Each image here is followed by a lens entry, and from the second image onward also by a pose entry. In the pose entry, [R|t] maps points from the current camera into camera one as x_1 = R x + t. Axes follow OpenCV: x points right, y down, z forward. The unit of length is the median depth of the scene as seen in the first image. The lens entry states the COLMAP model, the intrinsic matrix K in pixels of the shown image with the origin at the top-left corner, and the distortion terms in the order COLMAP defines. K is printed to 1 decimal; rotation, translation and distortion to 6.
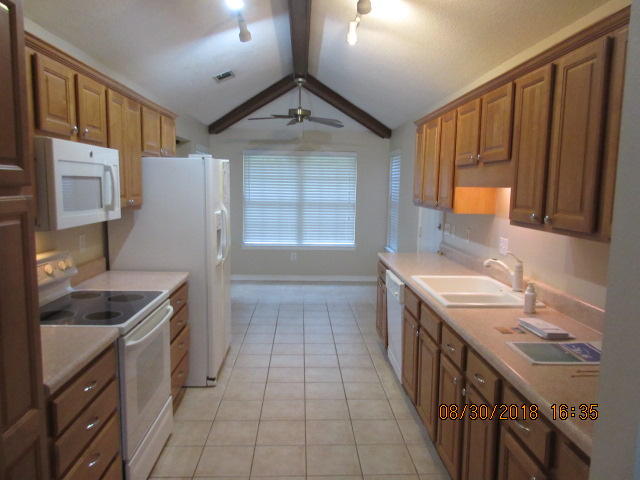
lens RADIAL K [[484.8, 0, 318.3], [0, 484.8, 239.7], [0, 0, 1]] dist [0.054592, -0.017911]
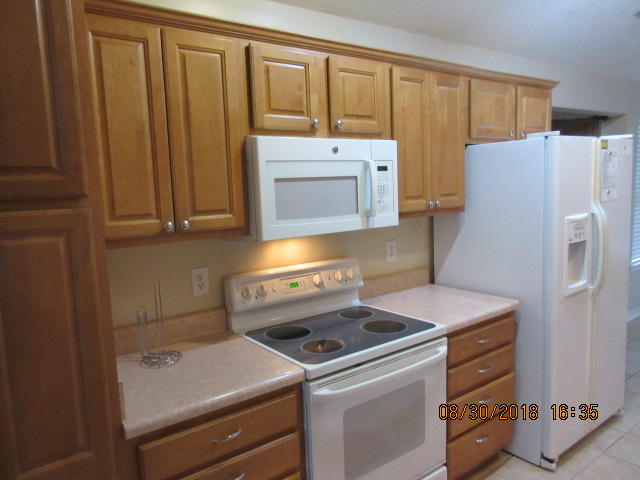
lens RADIAL K [[484.8, 0, 321.2], [0, 484.8, 246.5], [0, 0, 1]] dist [0.054592, -0.017911]
pose [[0.587247, 0.066673, -0.806657, 0.175584], [-0.046072, 0.997739, 0.048926, -0.043144], [0.808095, 0.008433, 0.588992, 0.429560]]
